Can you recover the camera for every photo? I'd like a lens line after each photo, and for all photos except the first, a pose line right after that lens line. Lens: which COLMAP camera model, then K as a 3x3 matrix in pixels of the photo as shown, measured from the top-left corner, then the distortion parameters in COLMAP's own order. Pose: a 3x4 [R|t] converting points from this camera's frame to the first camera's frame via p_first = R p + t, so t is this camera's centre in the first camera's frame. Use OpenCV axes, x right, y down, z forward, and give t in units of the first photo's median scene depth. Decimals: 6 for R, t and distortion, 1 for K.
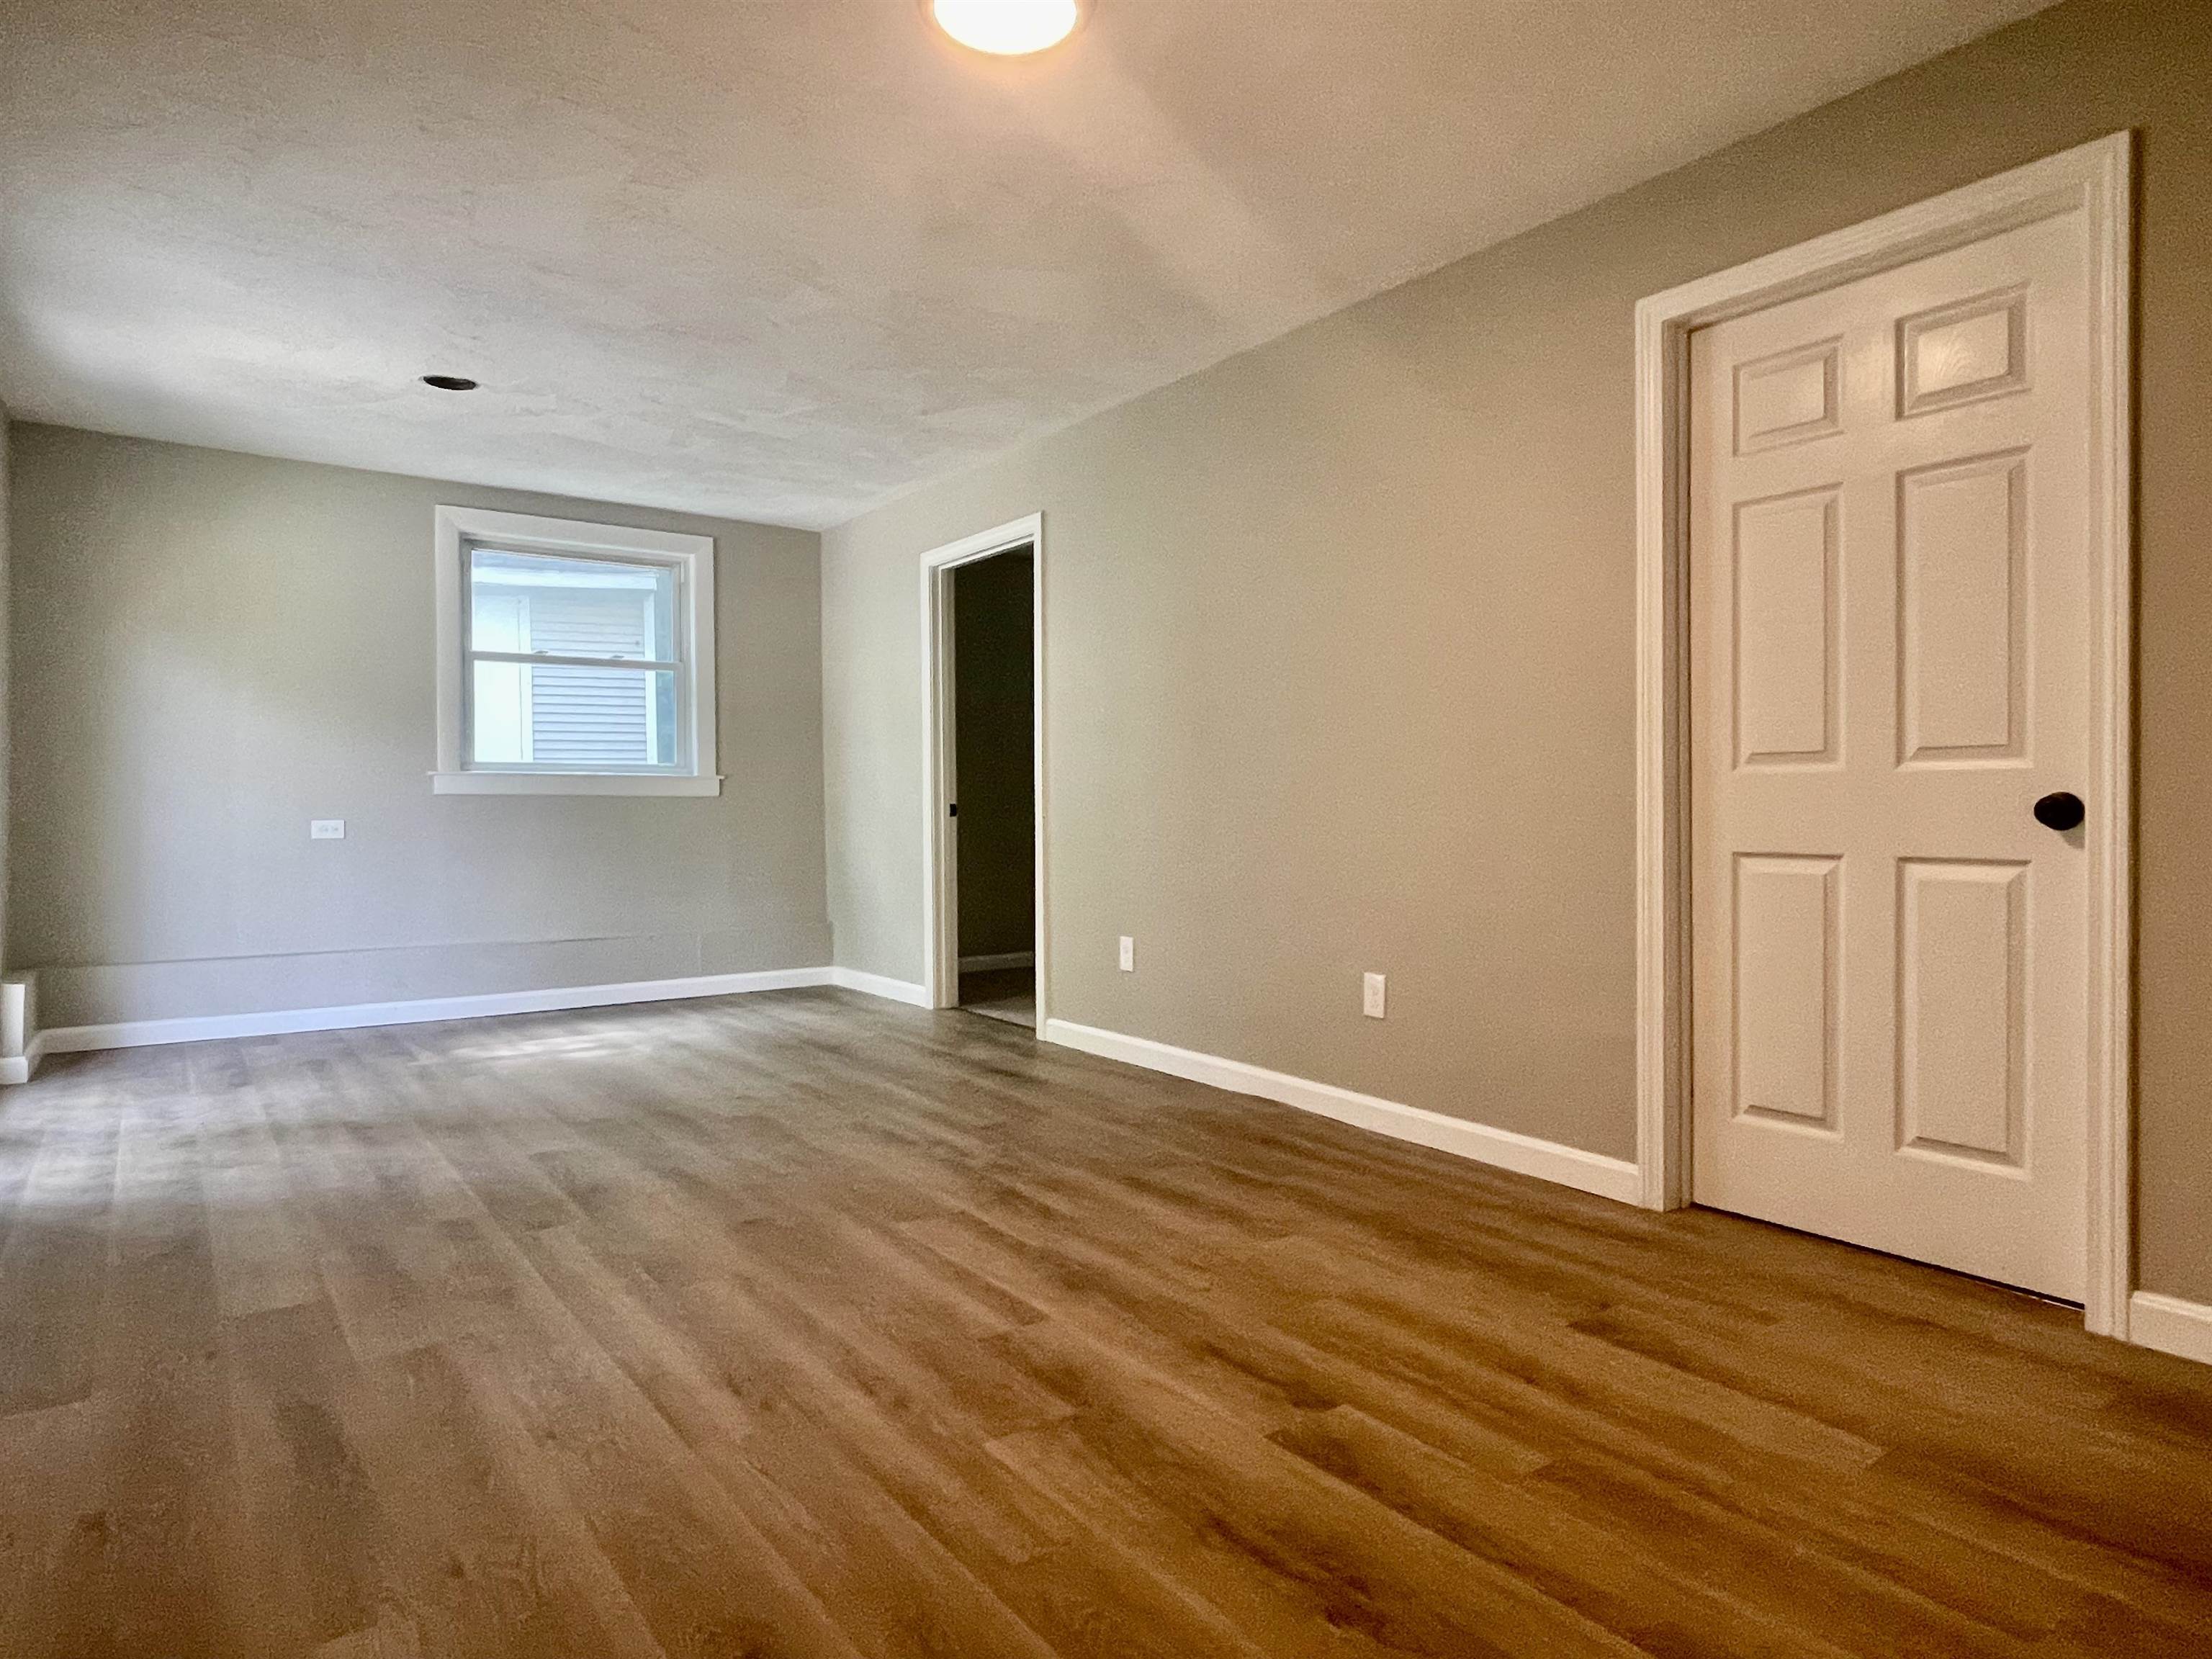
lens RADIAL K [[1299.8, 0, 1106.0], [0, 1299.8, 829.5], [0, 0, 1]] dist [-0.020647, -0.000735]
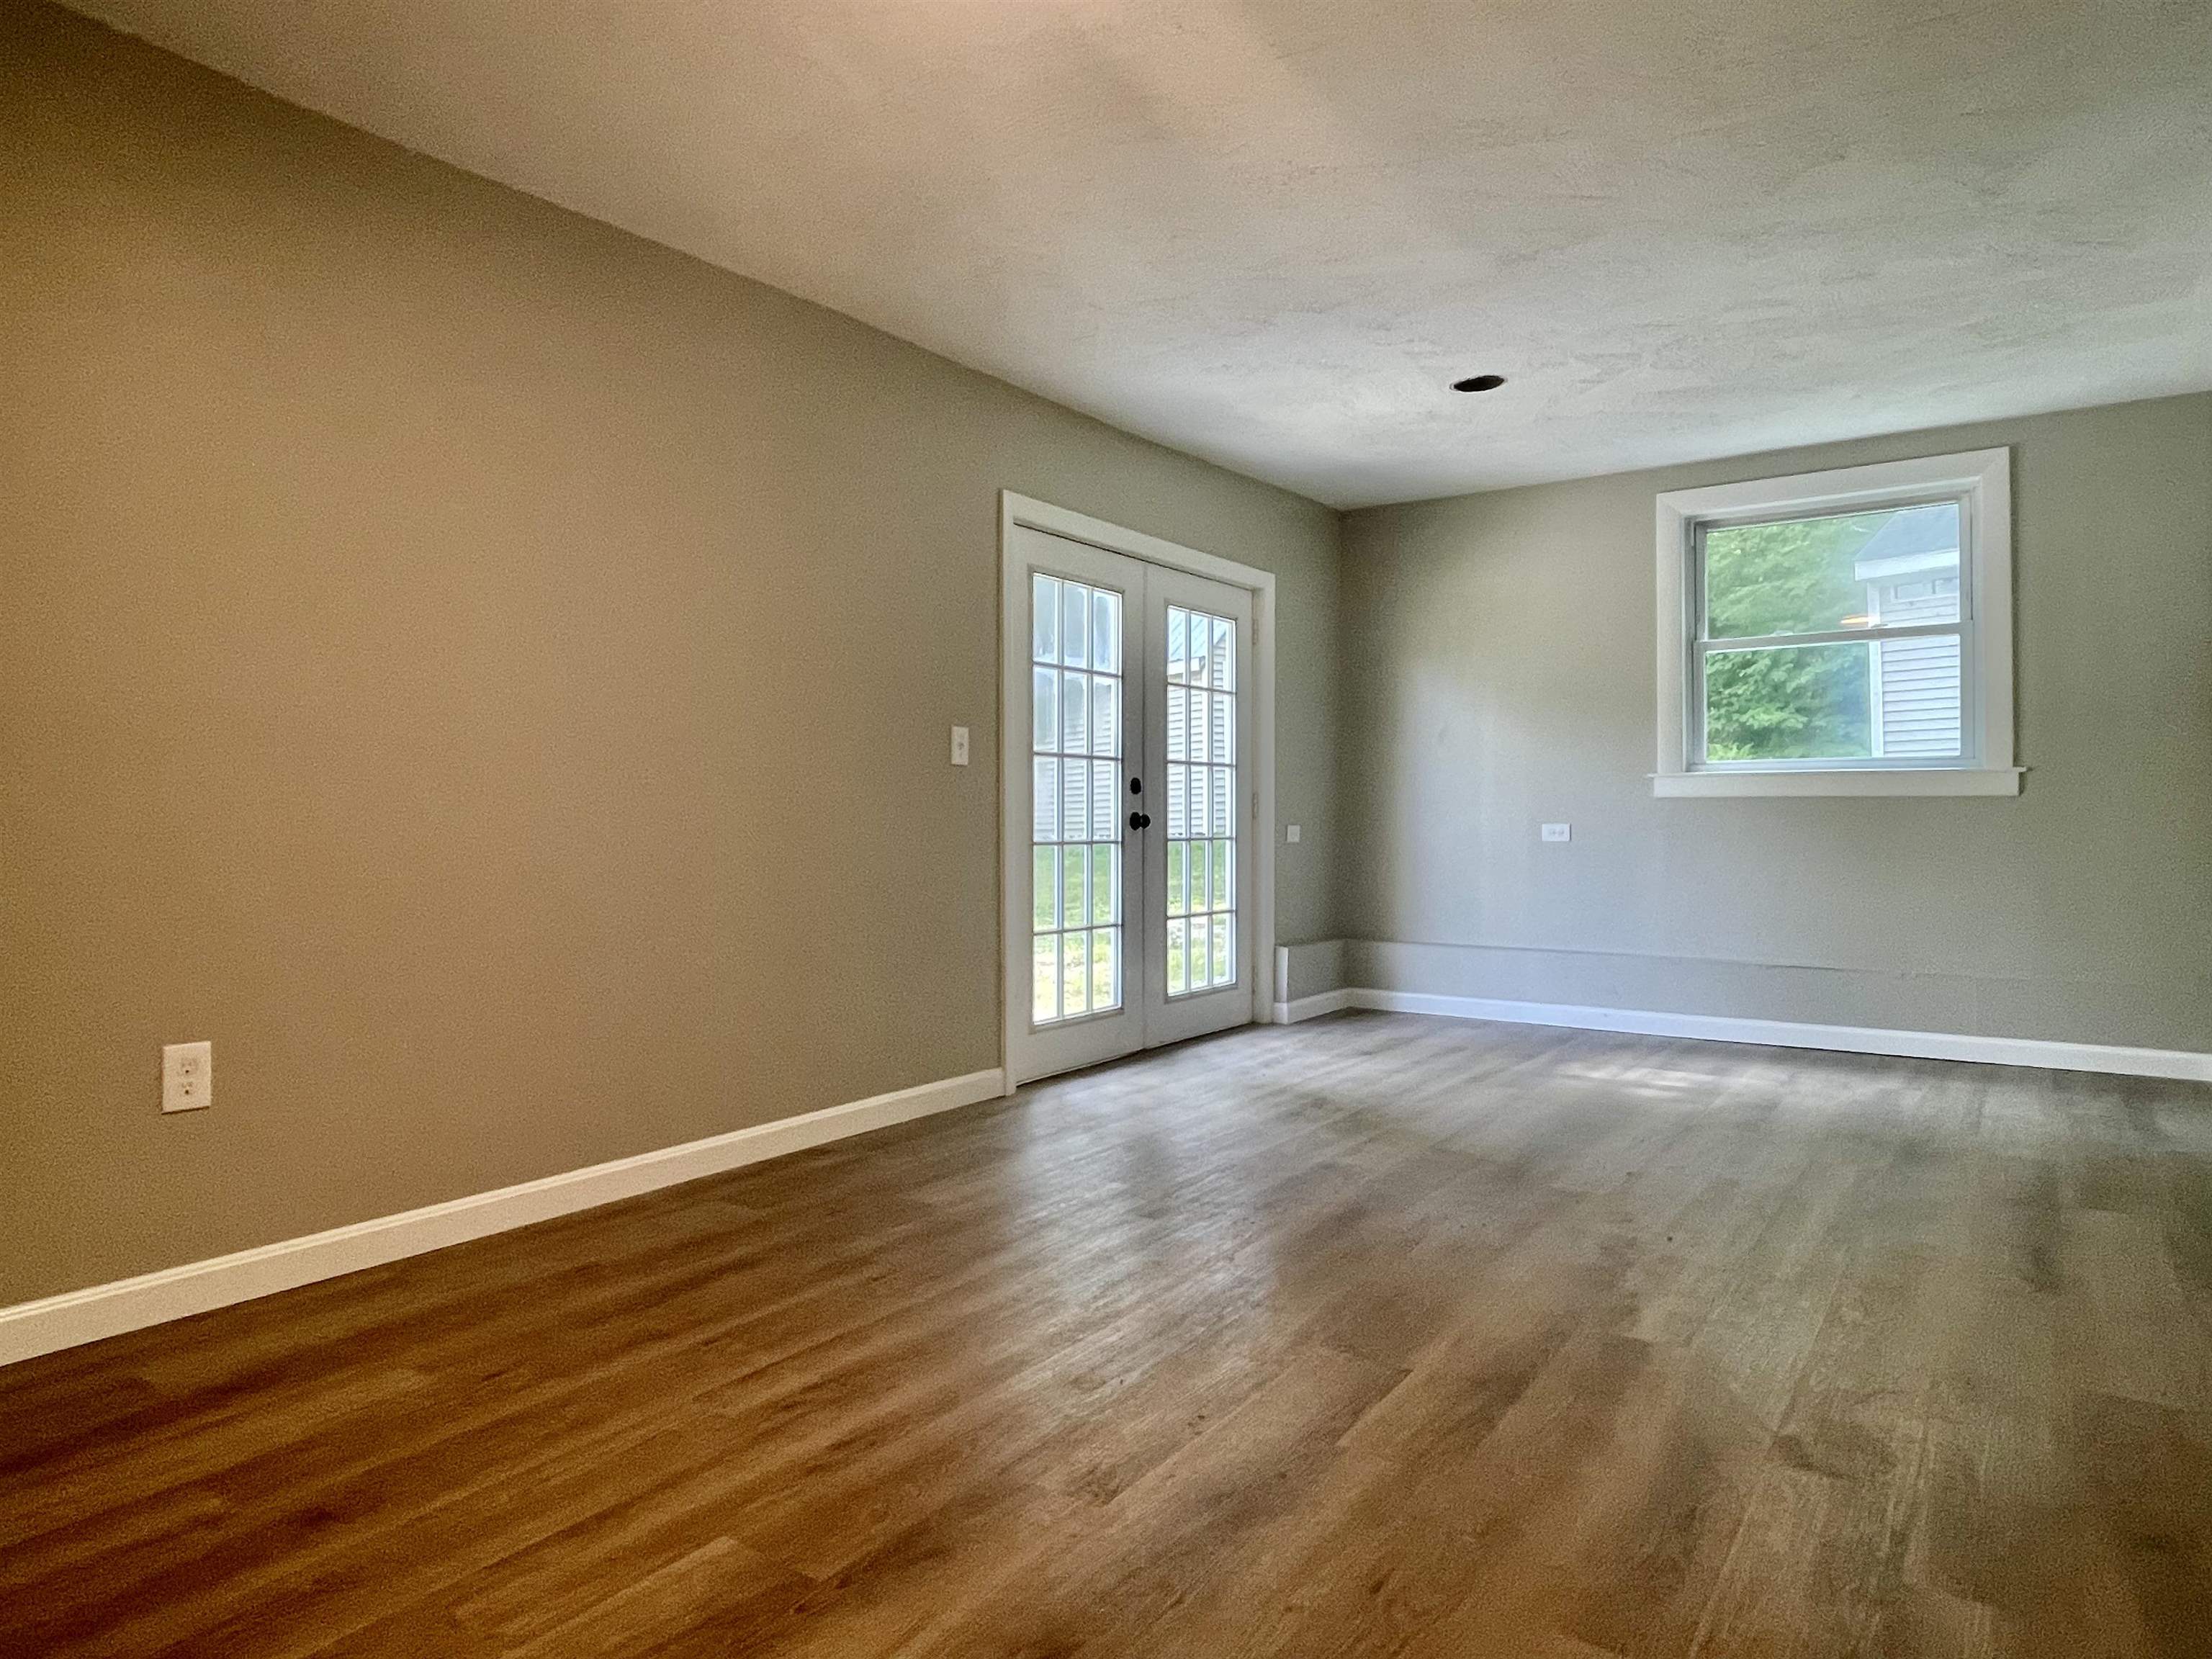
lens RADIAL K [[1307.3, 0, 1106.0], [0, 1307.3, 829.5], [0, 0, 1]] dist [-0.003653, -0.001934]
pose [[0.321090, 0.012371, -0.946968, 0.432319], [-0.013383, 0.999874, 0.008525, -0.010531], [0.946954, 0.009936, 0.321215, 0.497334]]
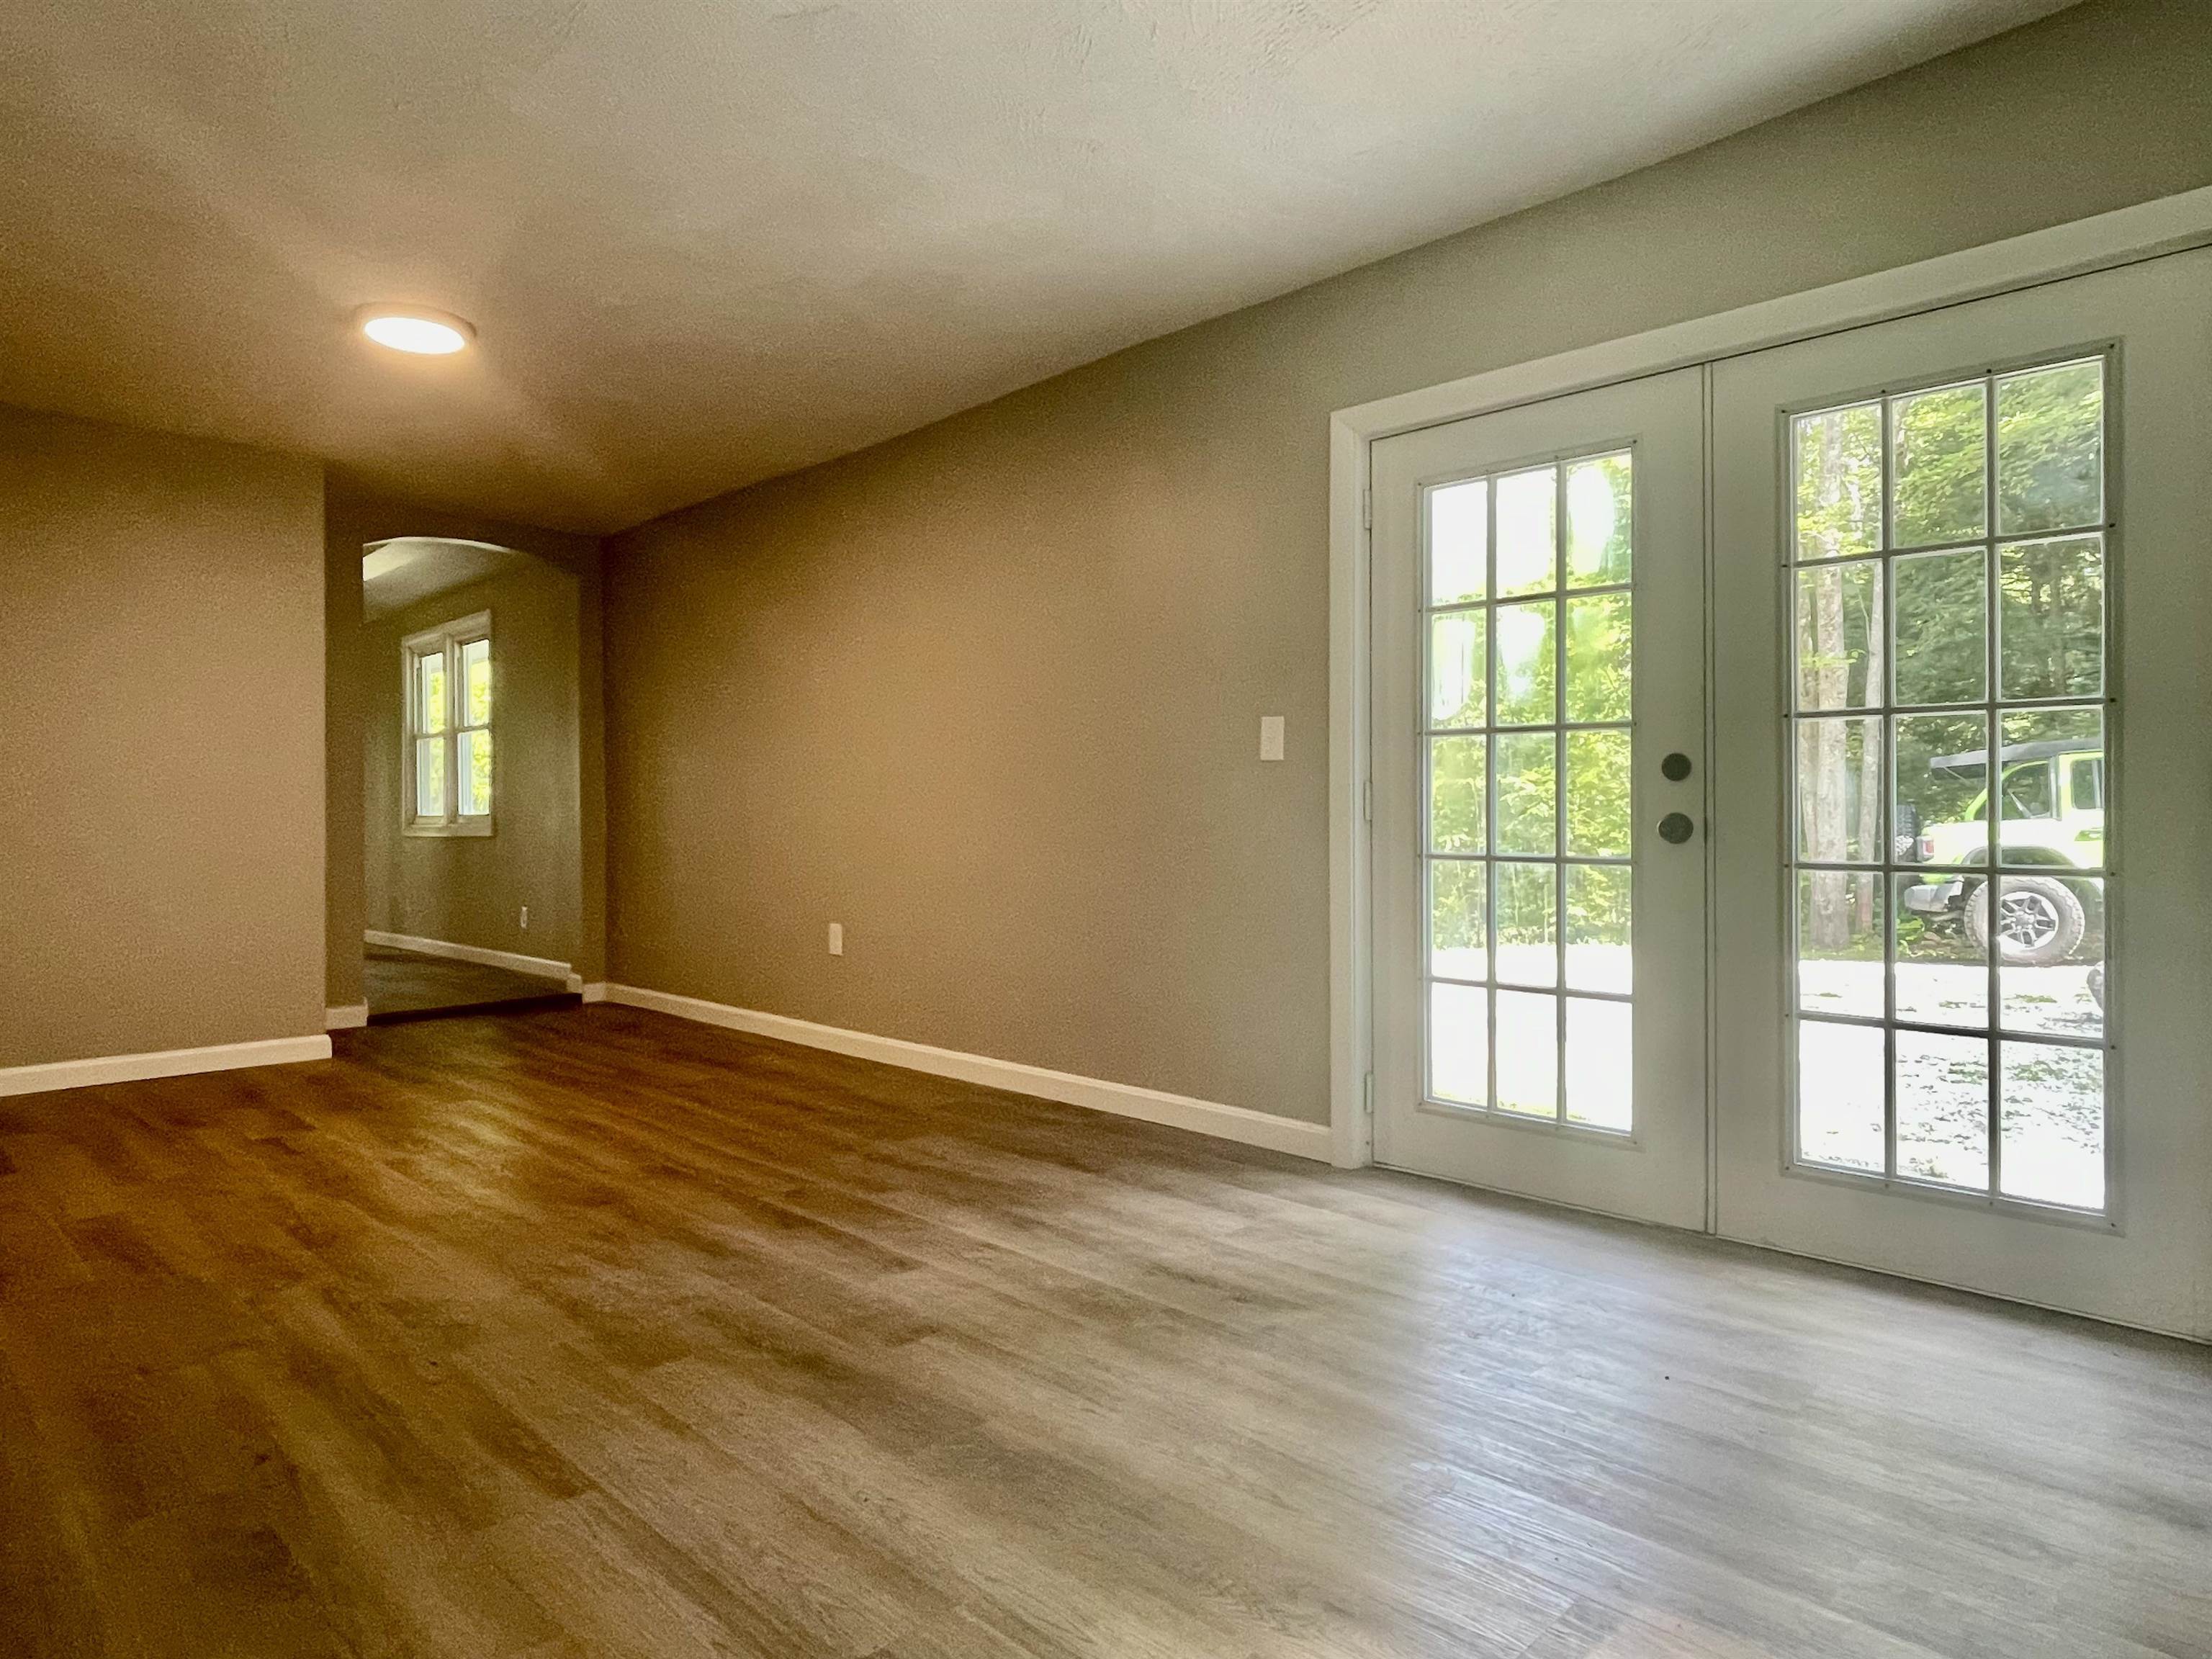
lens RADIAL K [[1307.3, 0, 1106.0], [0, 1307.3, 829.5], [0, 0, 1]] dist [-0.003653, -0.001934]
pose [[-0.985843, 0.012417, -0.167213, -0.412003], [0.007177, 0.999465, 0.031910, -0.035551], [0.167519, 0.030258, -0.985404, 1.728734]]
